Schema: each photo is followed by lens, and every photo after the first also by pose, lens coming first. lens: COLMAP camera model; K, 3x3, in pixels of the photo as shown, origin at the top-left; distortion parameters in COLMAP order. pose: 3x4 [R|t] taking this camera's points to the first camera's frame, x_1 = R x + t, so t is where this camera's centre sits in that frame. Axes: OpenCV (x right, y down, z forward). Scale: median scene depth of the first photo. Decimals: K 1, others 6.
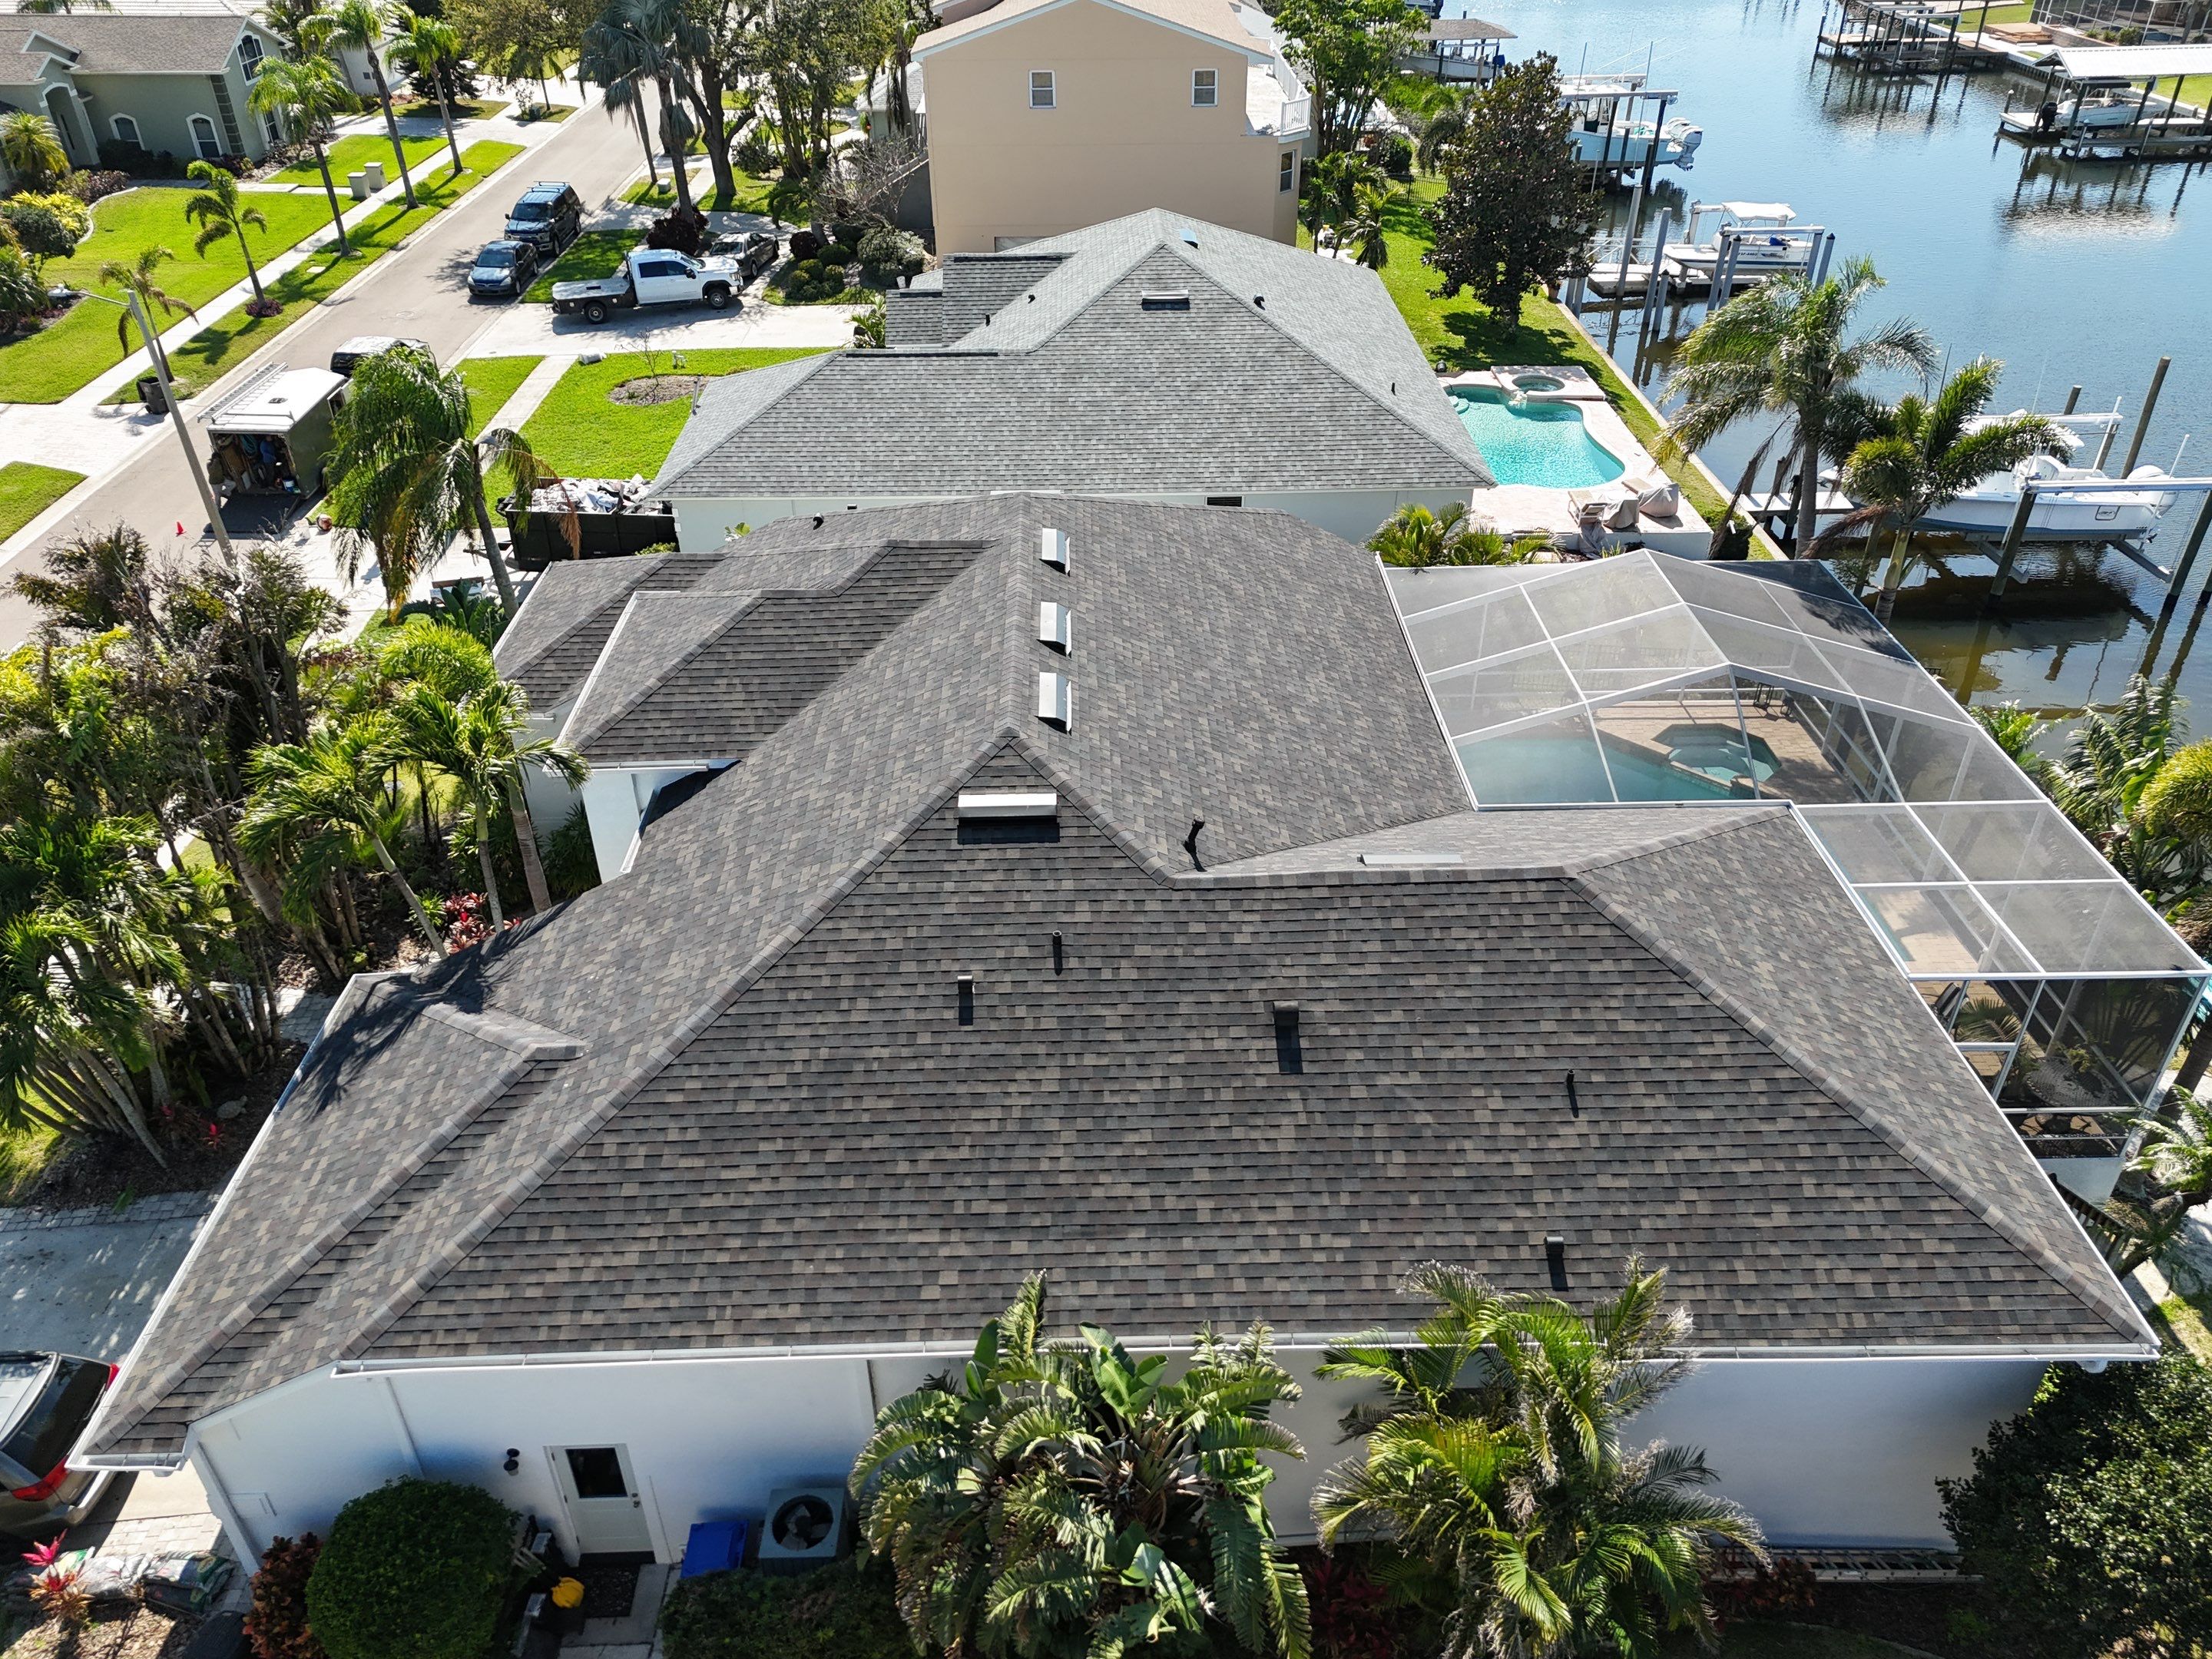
lens RADIAL K [[1626.3, 0, 1111.9], [0, 1626.3, 825.7], [0, 0, 1]] dist [0.071739, -0.053250]
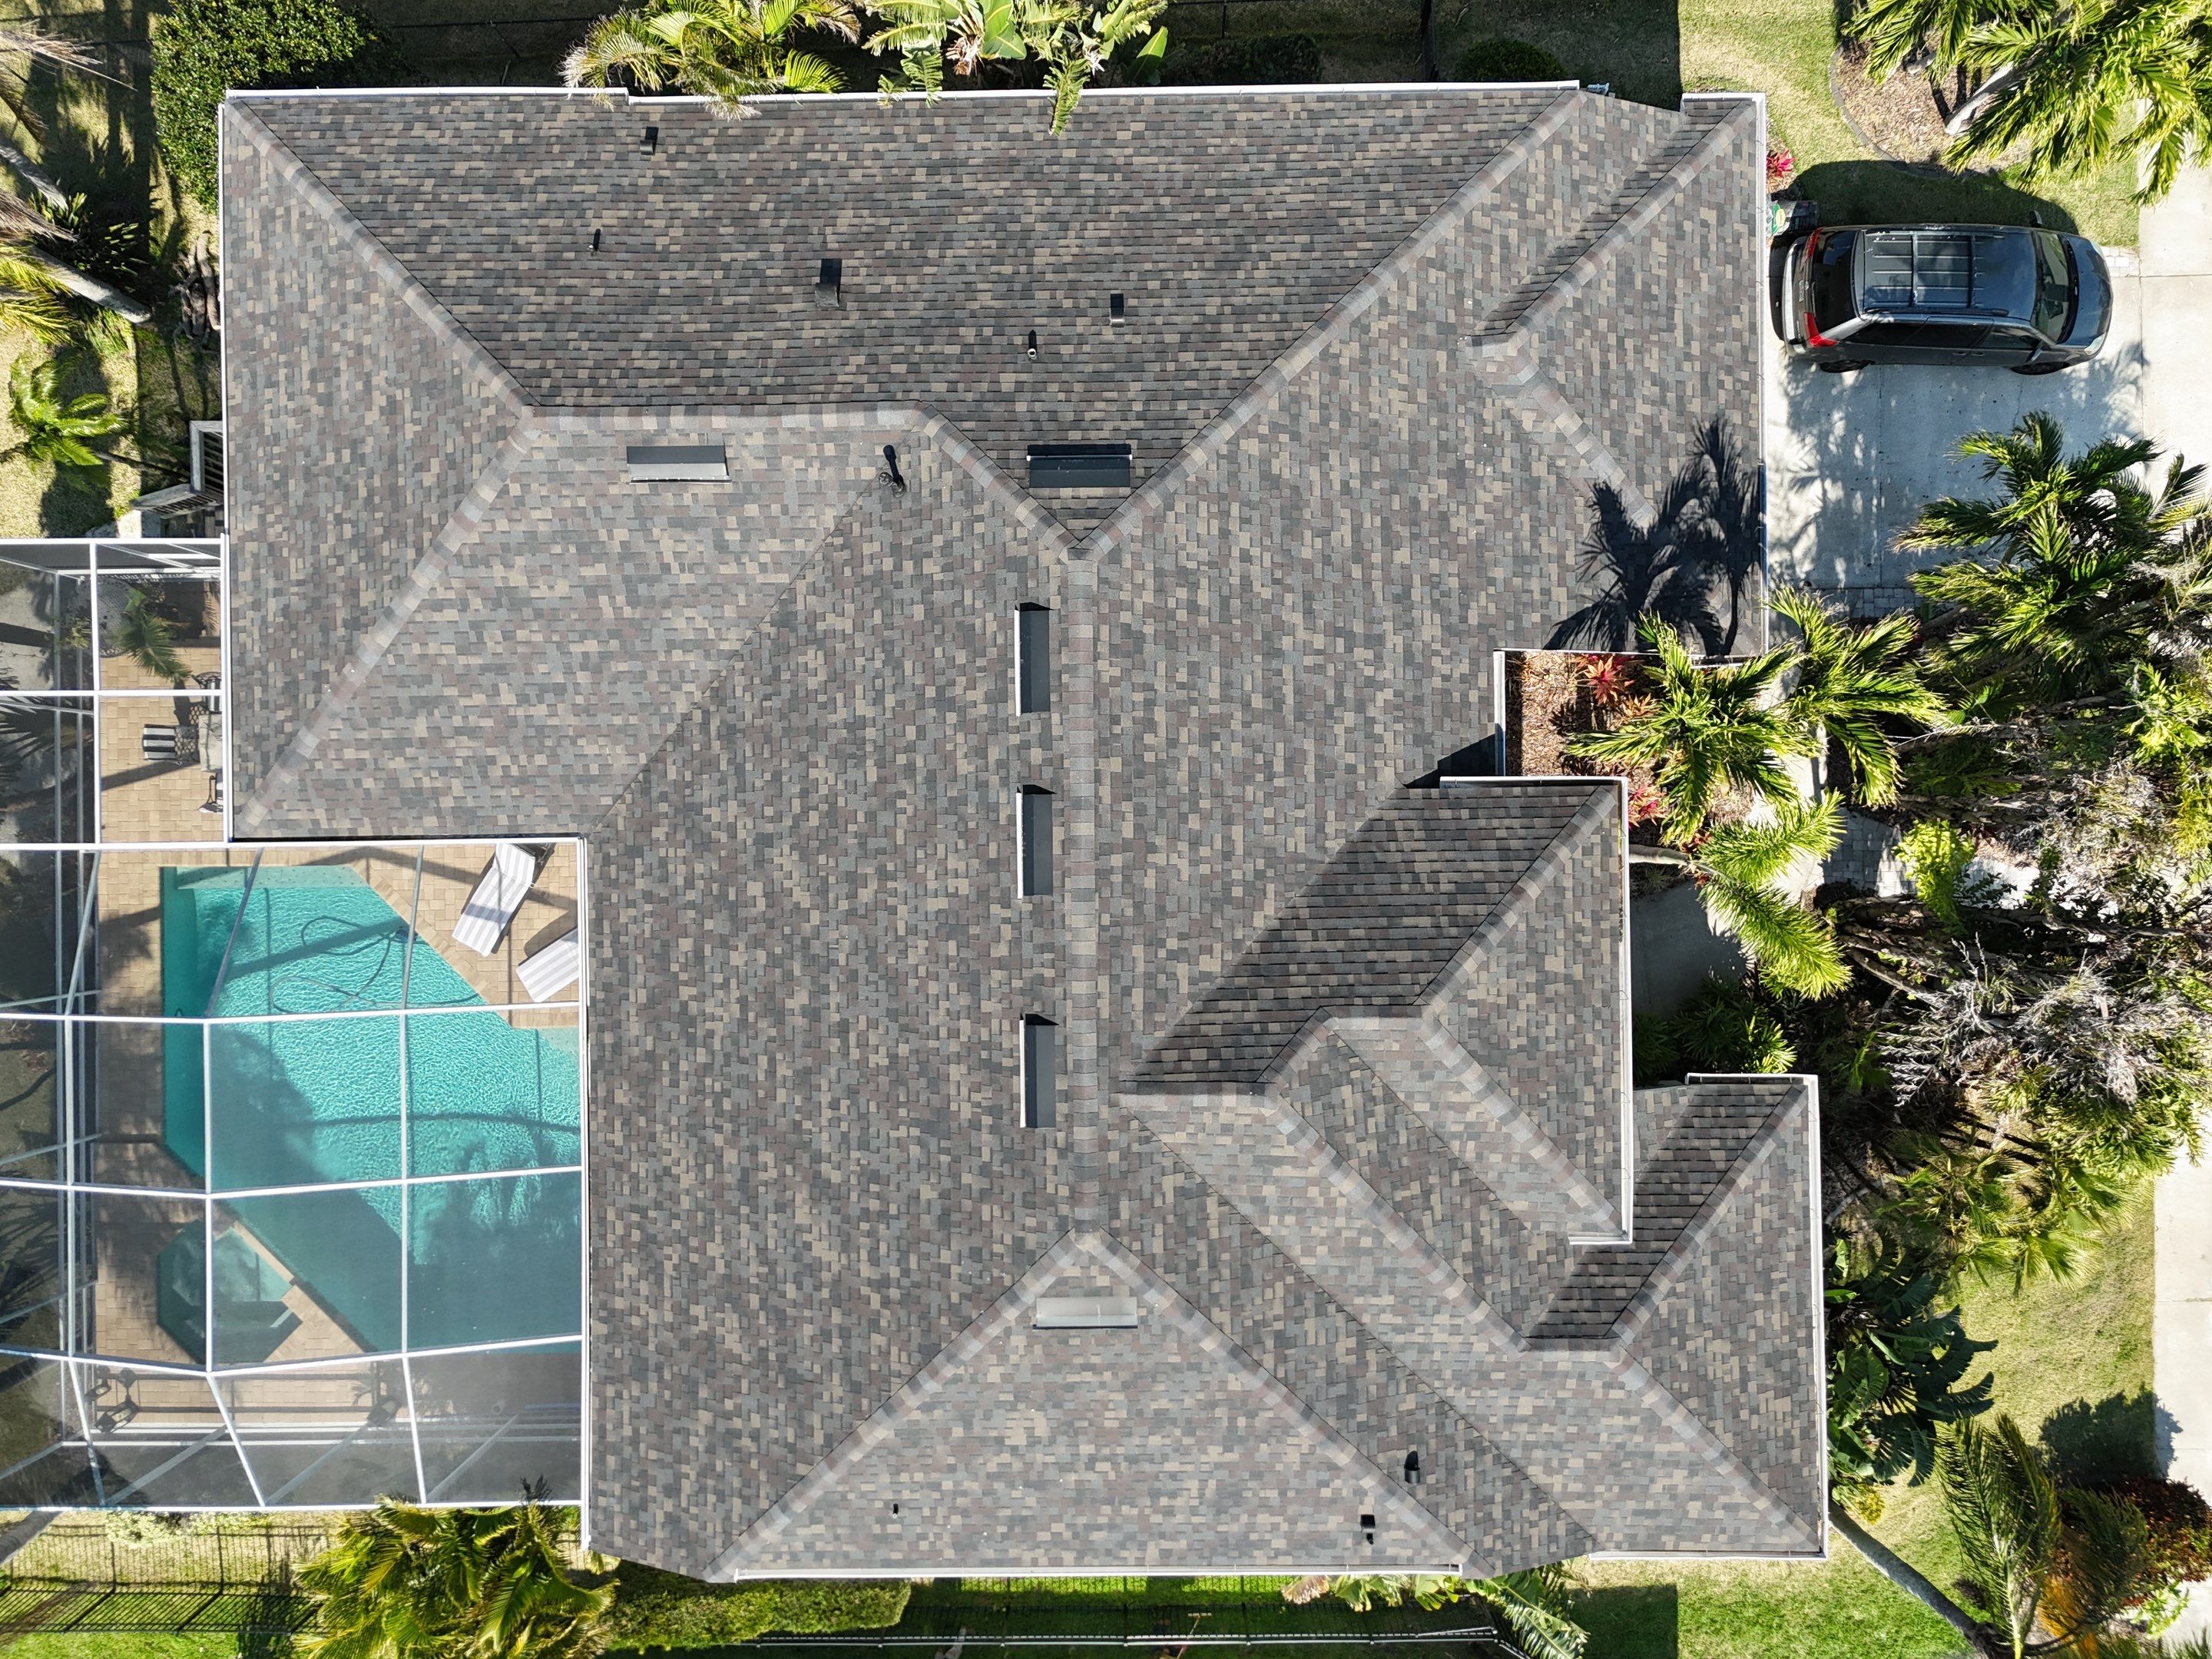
lens RADIAL K [[1626.3, 0, 1113.0], [0, 1626.3, 831.5], [0, 0, 1]] dist [0.071739, -0.053250]
pose [[-0.999604, -0.012187, 0.025379, -0.054708], [0.027898, -0.549835, 0.834807, -0.462052], [0.003780, 0.835184, 0.549957, 0.314150]]
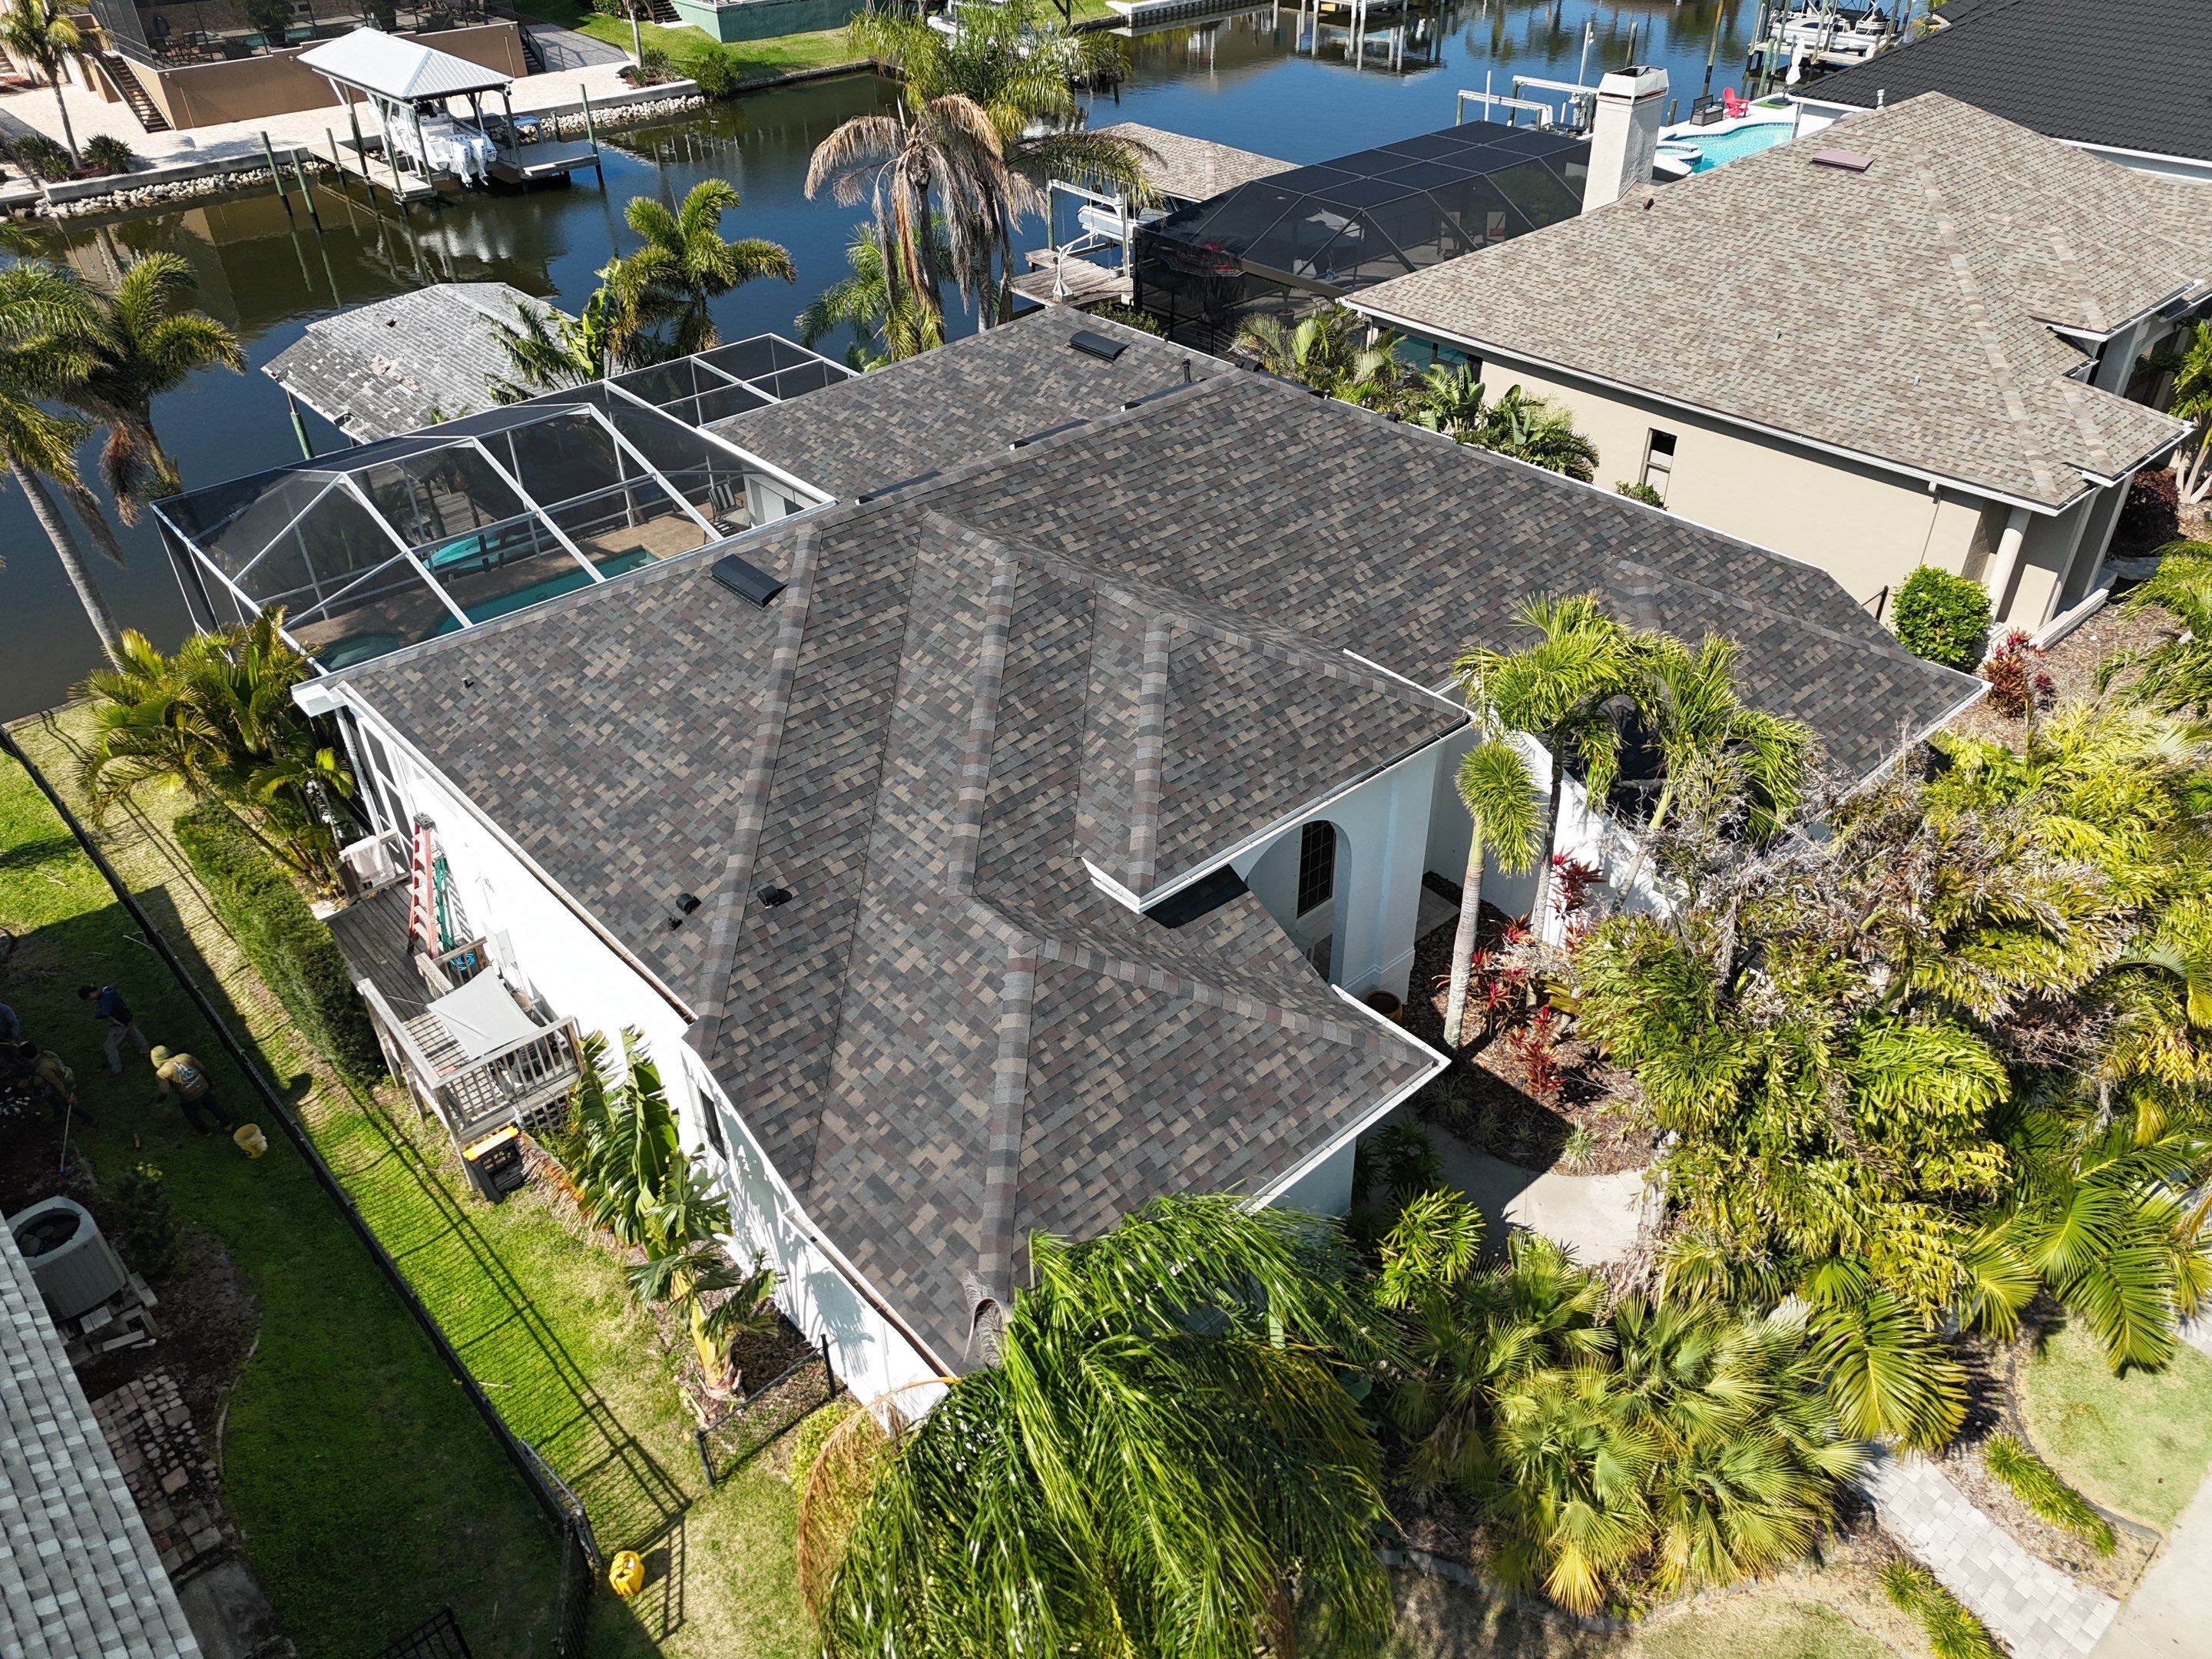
lens RADIAL K [[1626.3, 0, 1117.3], [0, 1626.3, 823.1], [0, 0, 1]] dist [0.071739, -0.053250]
pose [[-0.652238, -0.424293, 0.628141, -0.463392], [0.435066, 0.469041, 0.768582, -0.446421], [-0.620728, 0.774581, -0.121331, 0.741975]]
